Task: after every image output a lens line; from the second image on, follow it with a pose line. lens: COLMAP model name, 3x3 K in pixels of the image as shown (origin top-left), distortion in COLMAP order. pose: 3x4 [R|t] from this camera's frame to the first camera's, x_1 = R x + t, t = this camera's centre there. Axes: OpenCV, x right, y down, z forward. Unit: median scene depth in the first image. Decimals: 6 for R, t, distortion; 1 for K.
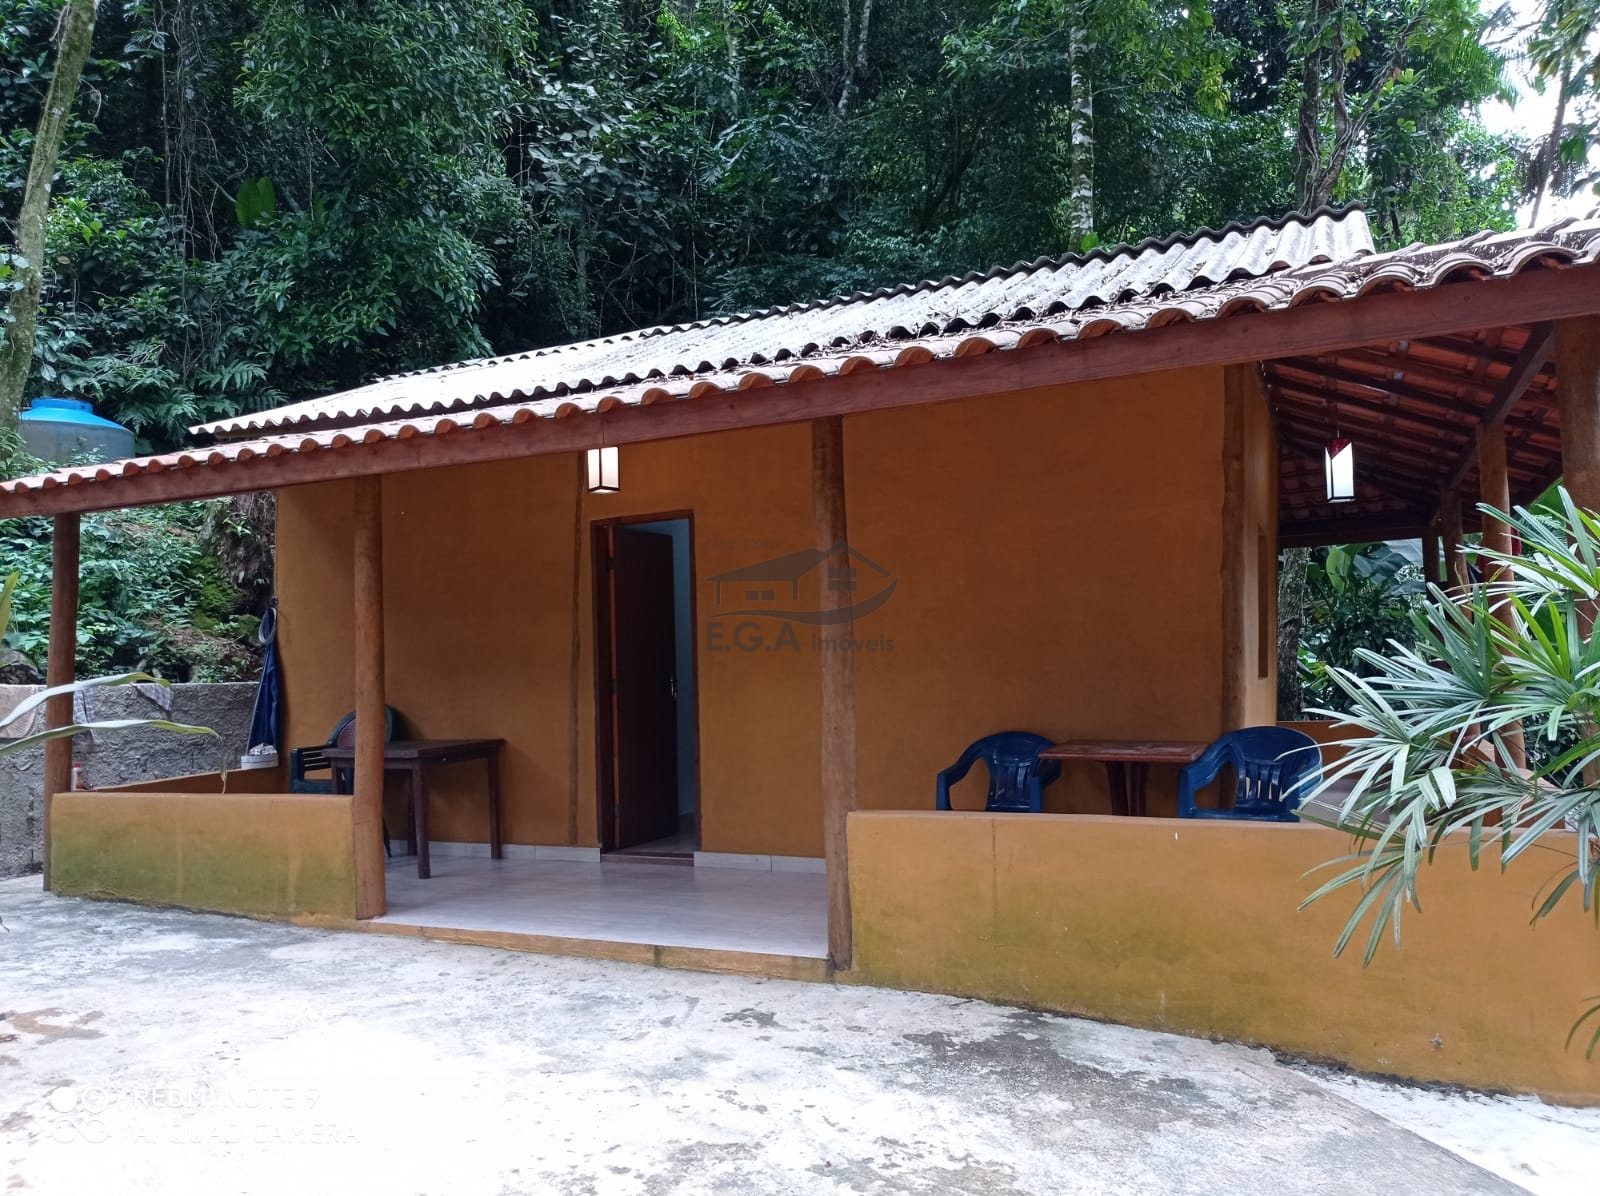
lens RADIAL K [[1186.5, 0, 803.8], [0, 1186.5, 602.3], [0, 0, 1]] dist [0.009760, -0.006581]
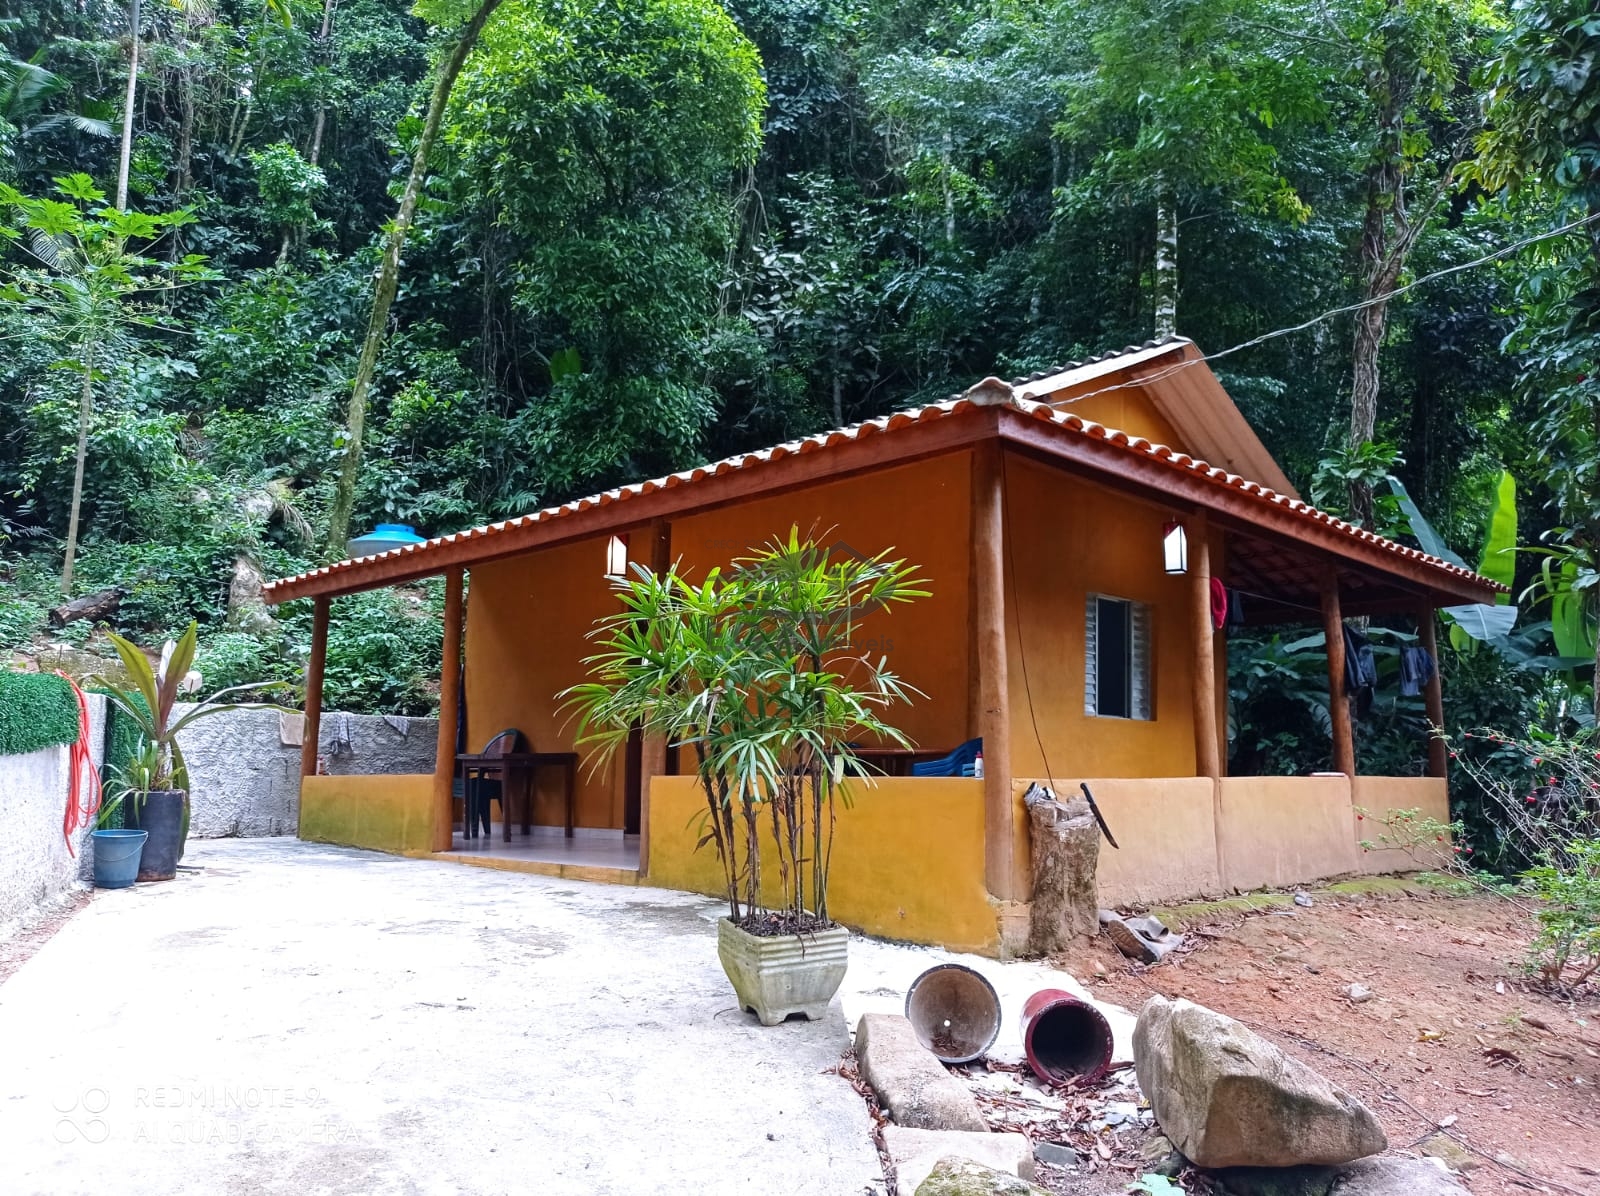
lens RADIAL K [[1186.5, 0, 799.6], [0, 1186.5, 604.5], [0, 0, 1]] dist [0.009760, -0.006581]
pose [[0.946311, -0.013380, -0.322980, 0.264450], [-0.013168, 0.996718, -0.079872, 0.027541], [0.322988, 0.079836, 0.943030, -0.153037]]
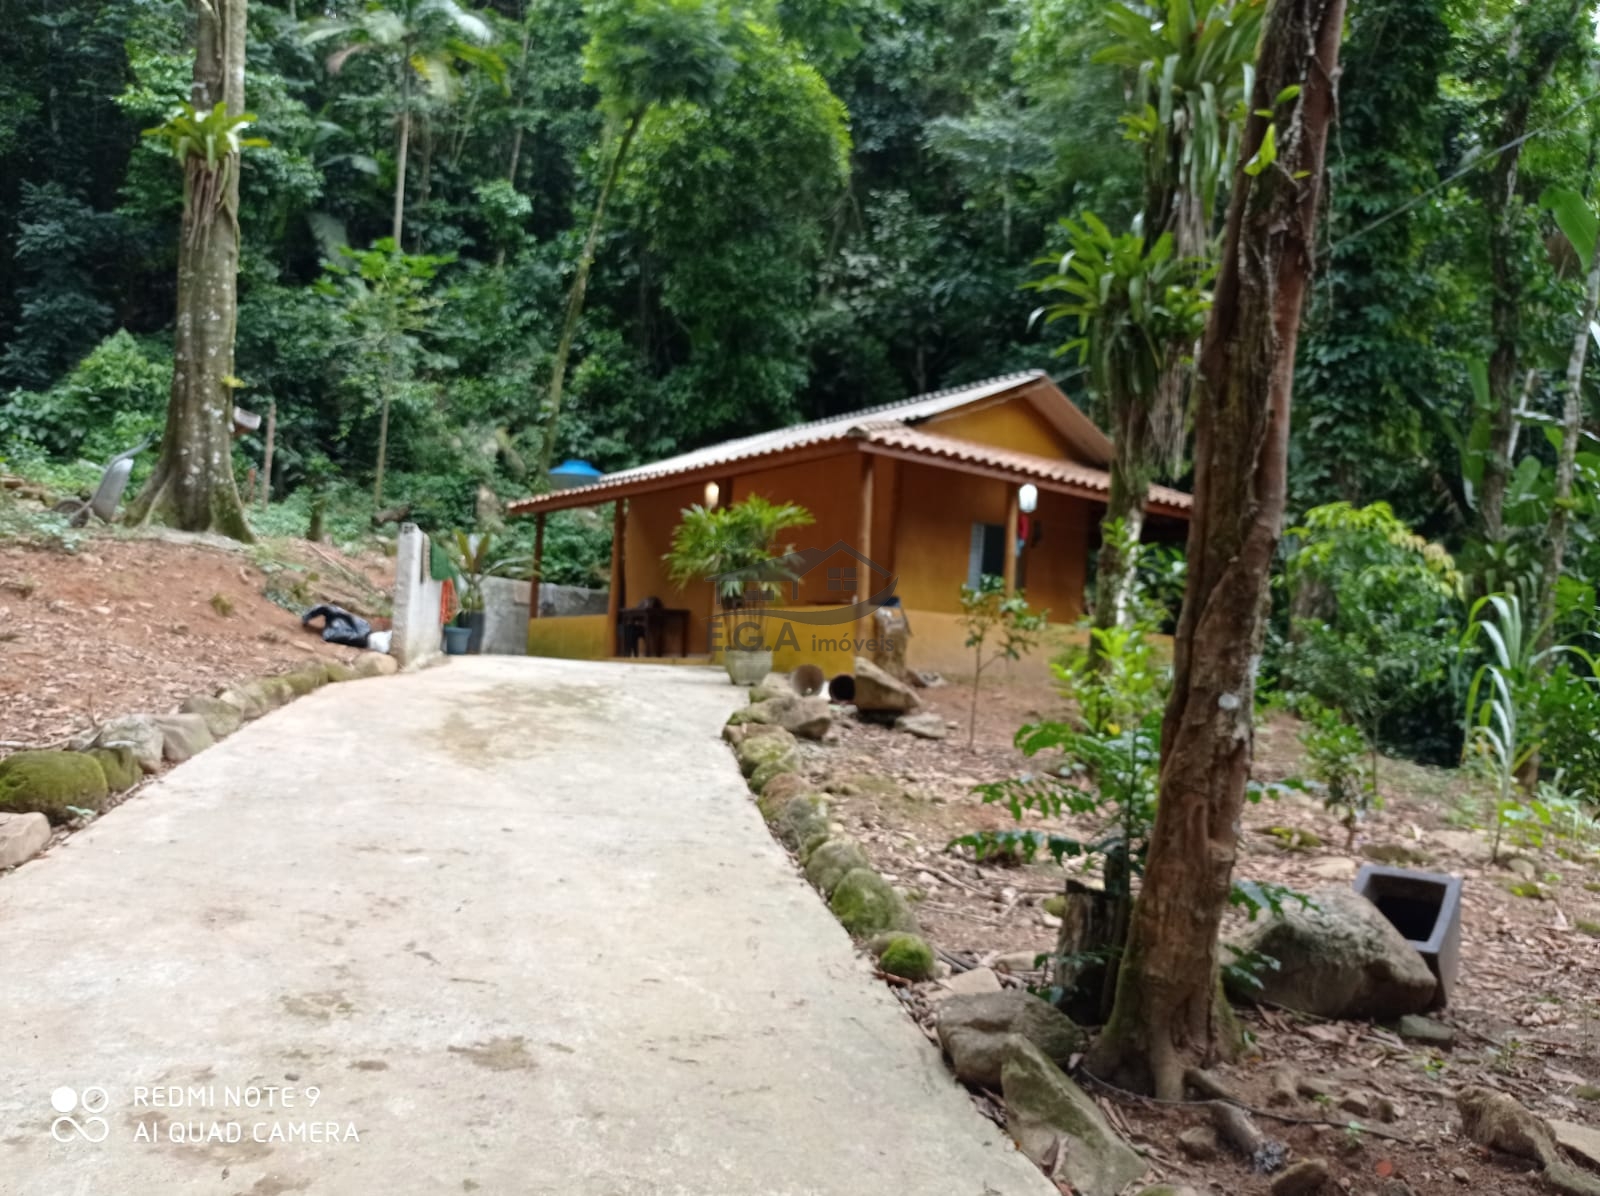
lens RADIAL K [[1186.5, 0, 793.9], [0, 1186.5, 591.9], [0, 0, 1]] dist [0.009760, -0.006581]
pose [[0.895883, 0.034517, -0.442947, 0.558788], [-0.047258, 0.998725, -0.017755, 0.063121], [0.441769, 0.036840, 0.896372, -0.583927]]
